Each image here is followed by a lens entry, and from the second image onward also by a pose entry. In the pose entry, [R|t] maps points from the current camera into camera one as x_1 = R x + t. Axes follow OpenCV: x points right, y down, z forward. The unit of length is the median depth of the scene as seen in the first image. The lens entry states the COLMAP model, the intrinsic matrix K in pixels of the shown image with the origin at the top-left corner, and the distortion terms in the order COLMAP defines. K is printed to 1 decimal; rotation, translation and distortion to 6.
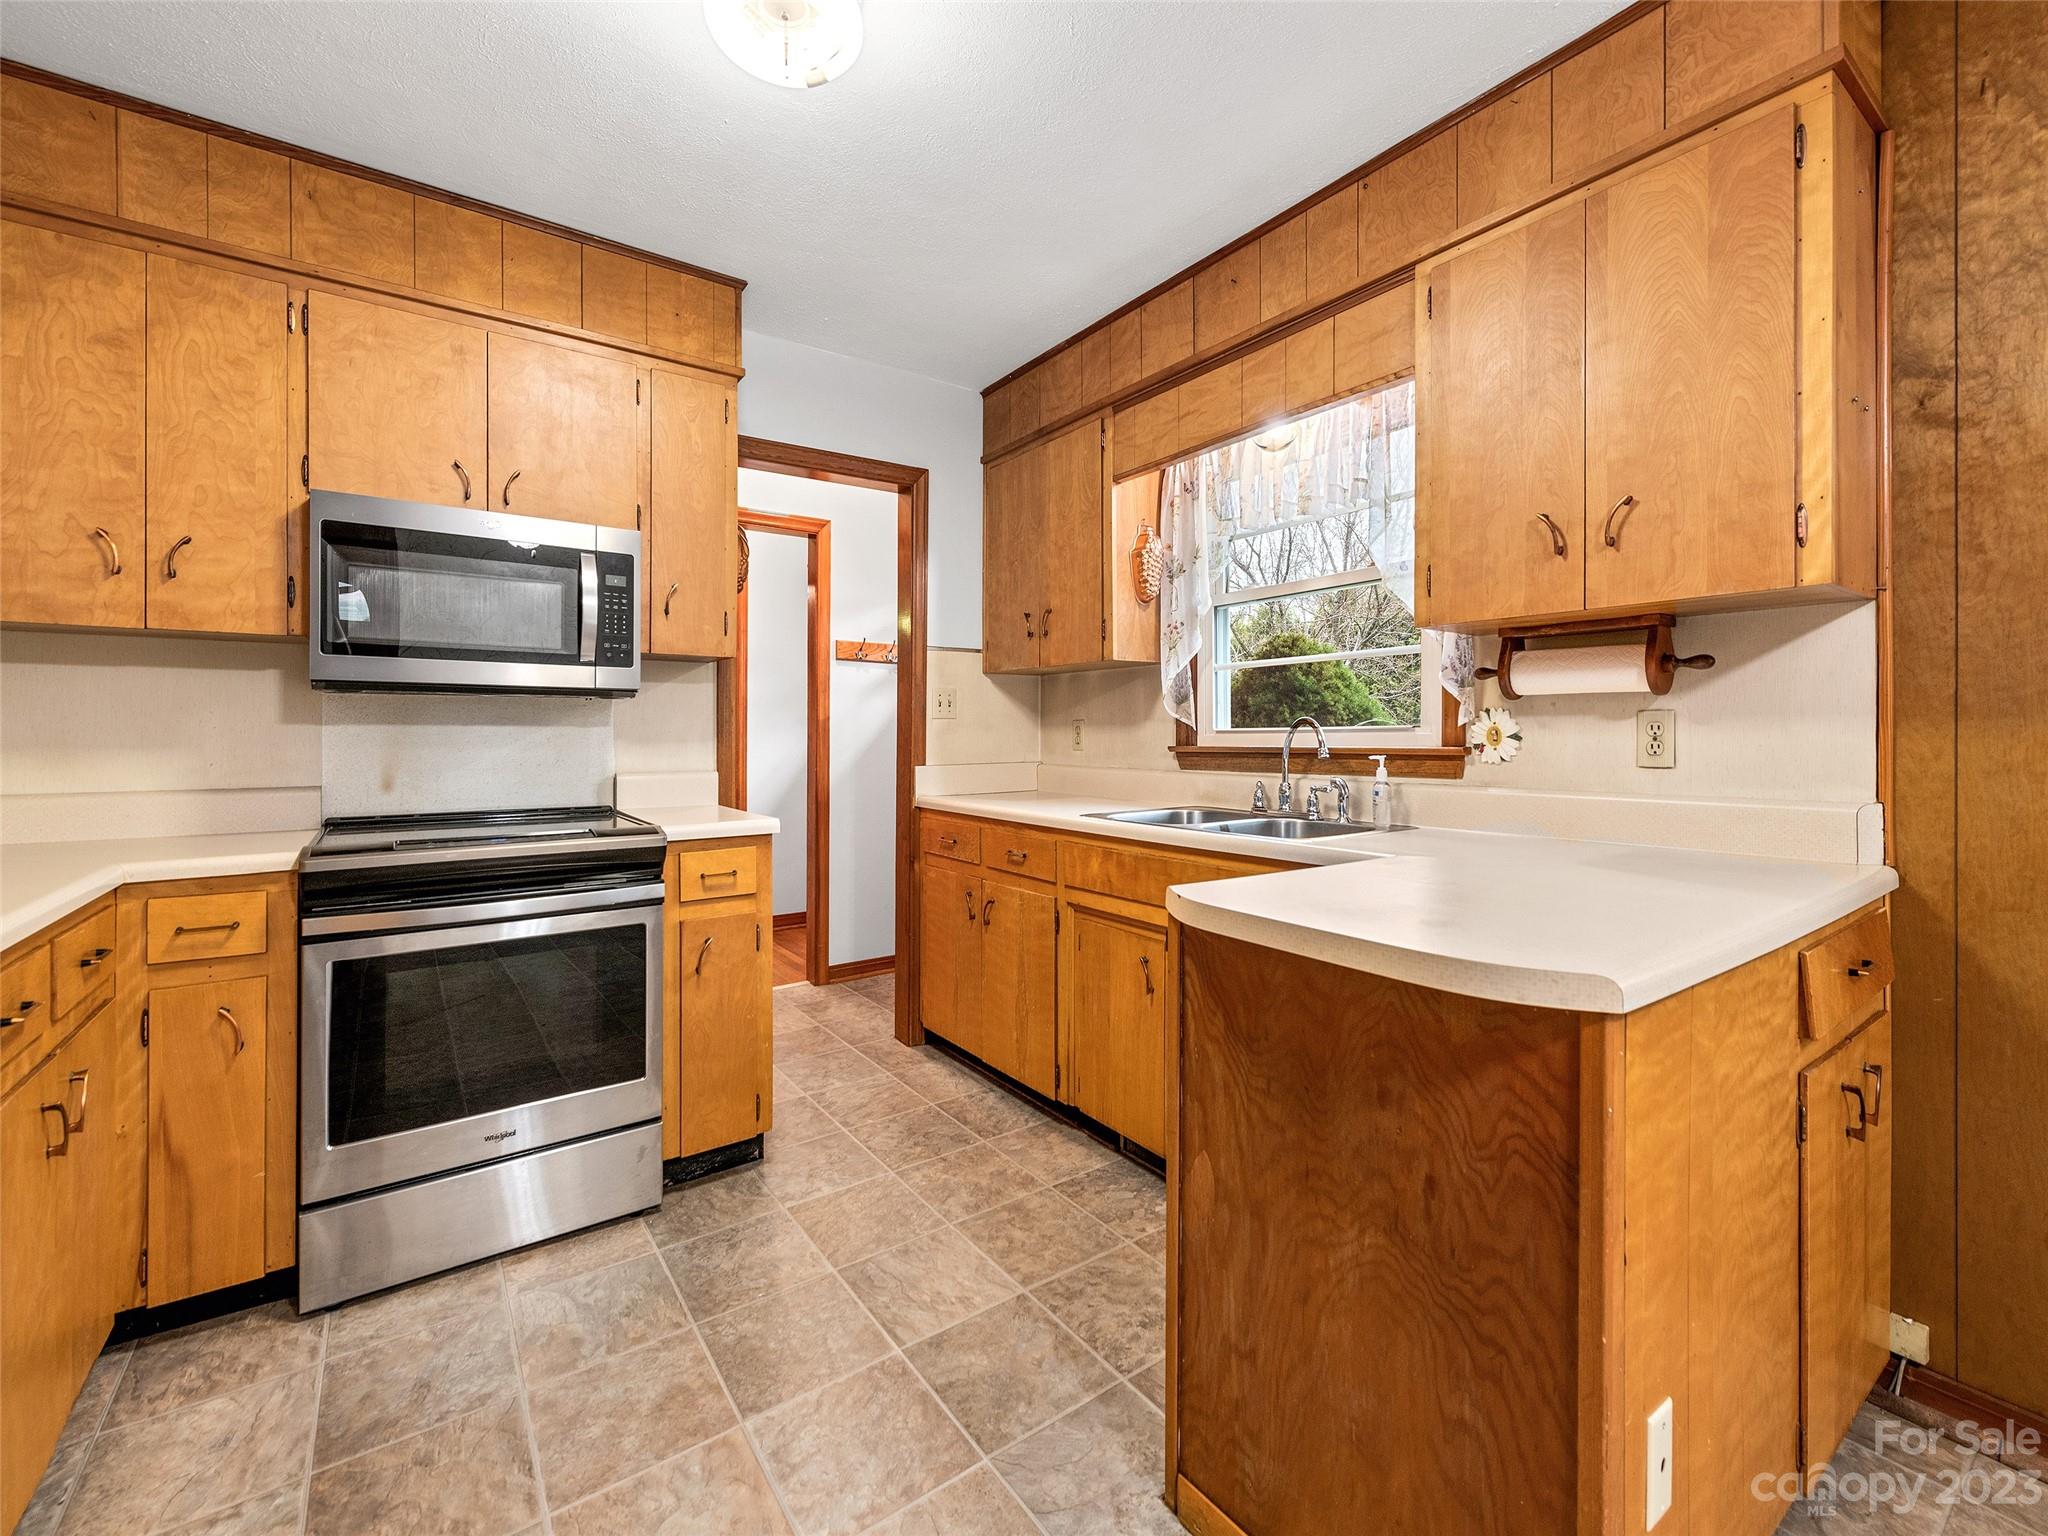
lens RADIAL K [[865.9, 0, 1009.4], [0, 865.9, 737.4], [0, 0, 1]] dist [0.013510, -0.001041]
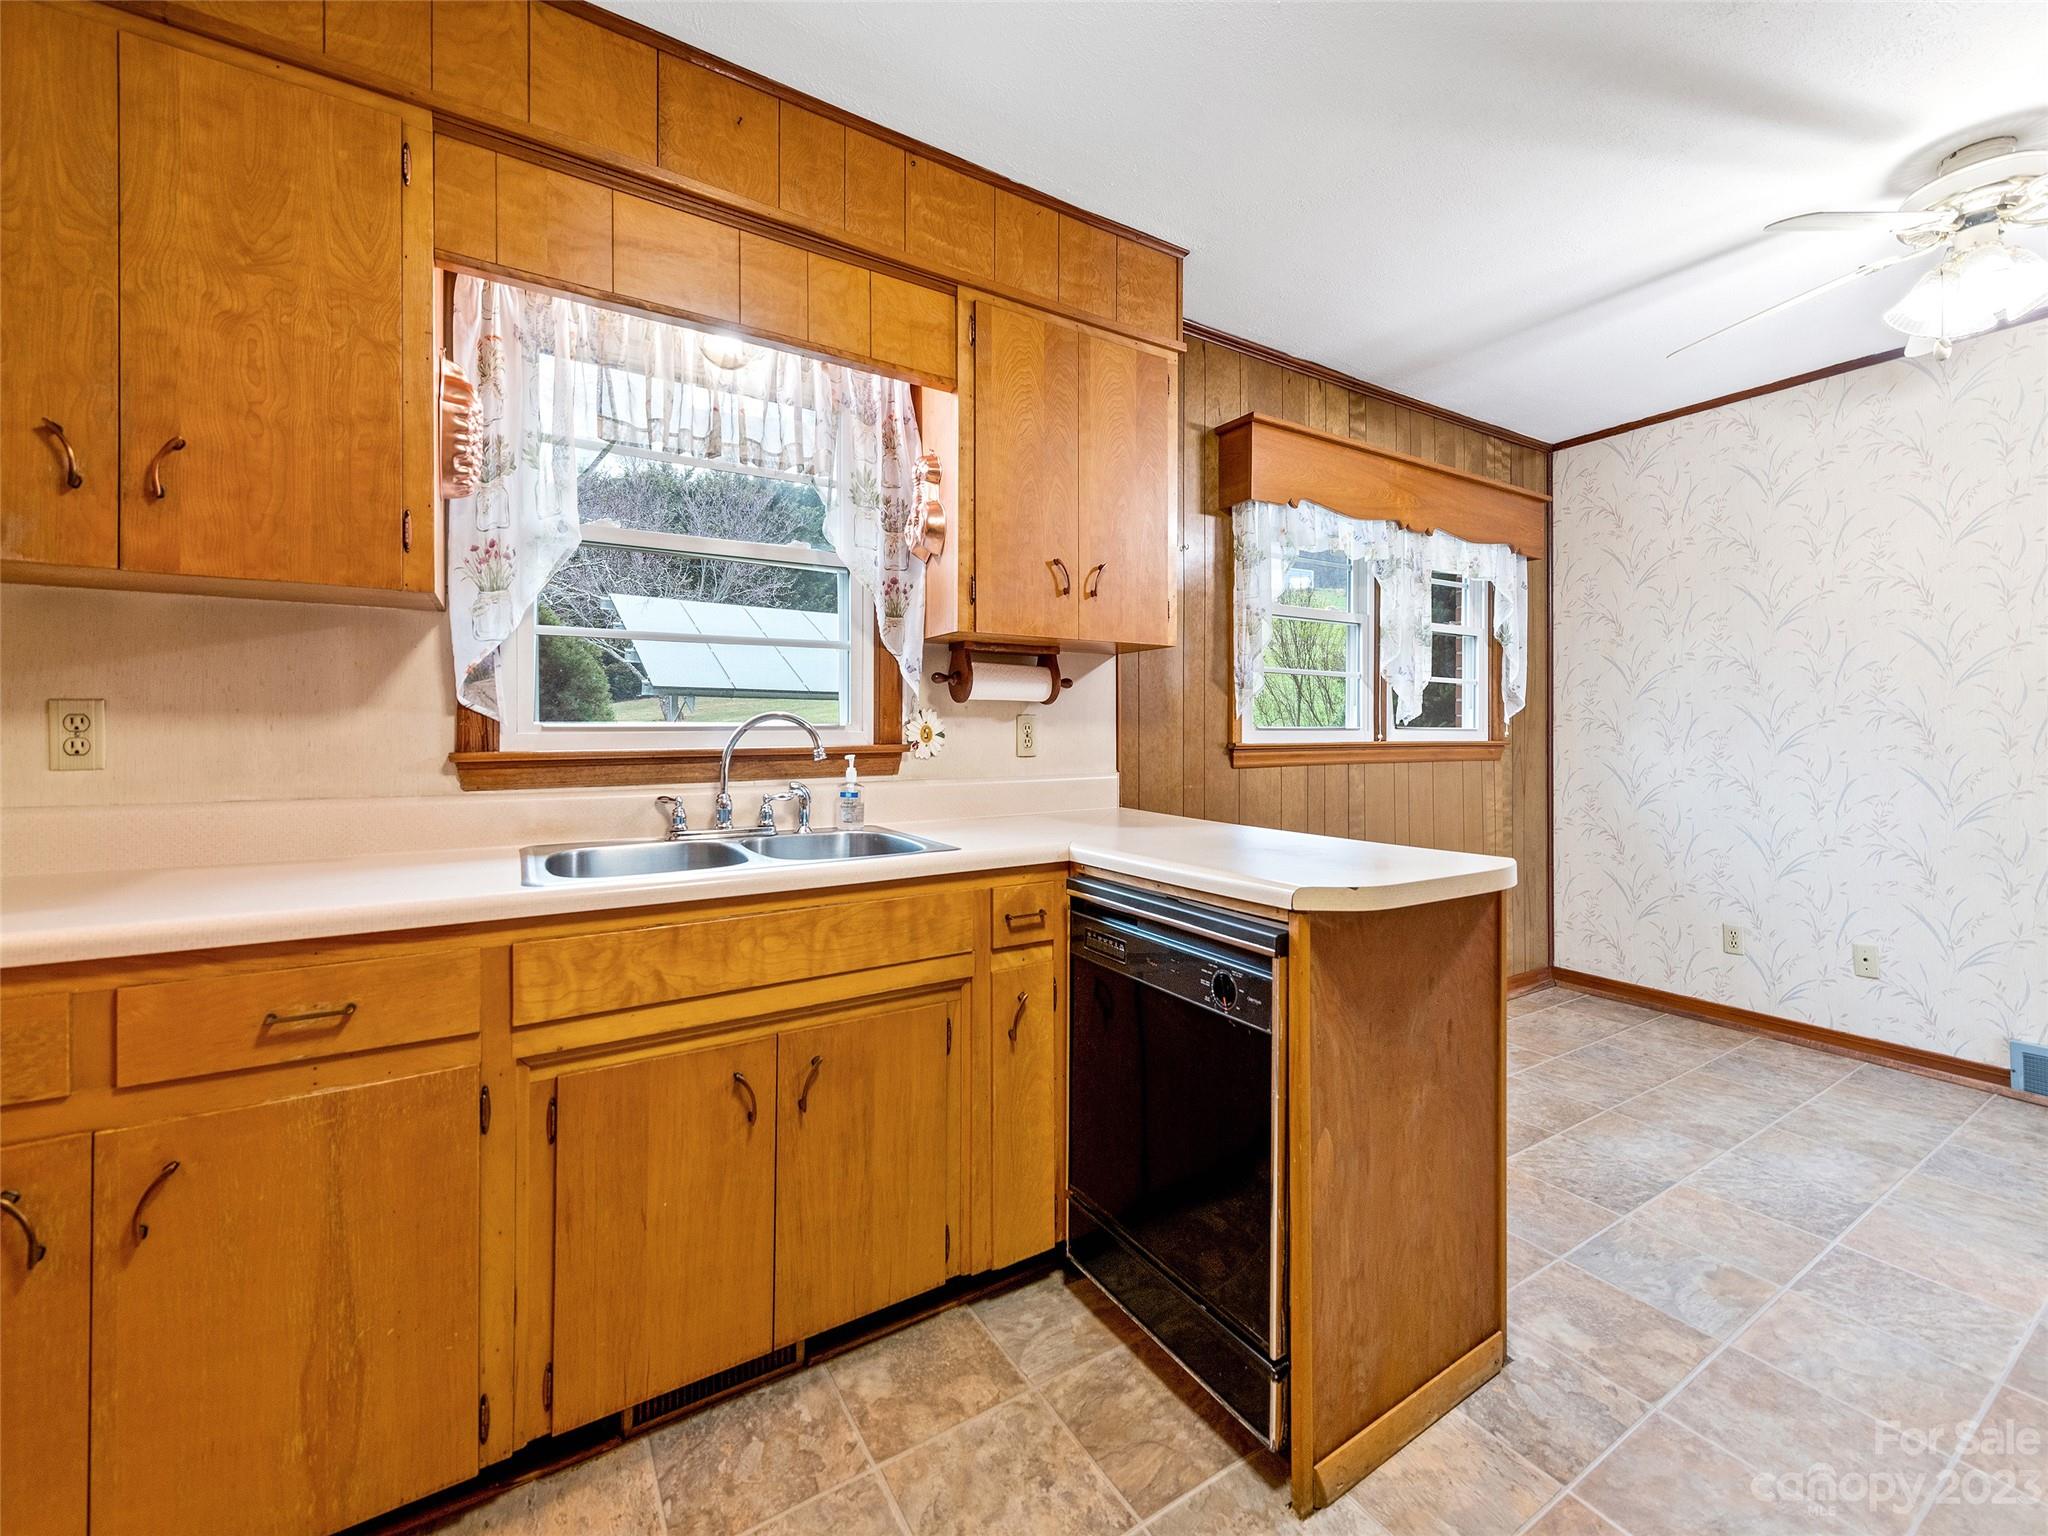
lens RADIAL K [[830.3, 0, 1040.1], [0, 830.3, 732.7], [0, 0, 1]] dist [0.011866, -0.002278]
pose [[0.054861, -0.003412, 0.998488, -0.451994], [0.002421, 0.999992, 0.003284, -0.005809], [-0.998491, 0.002237, 0.054869, 0.725497]]
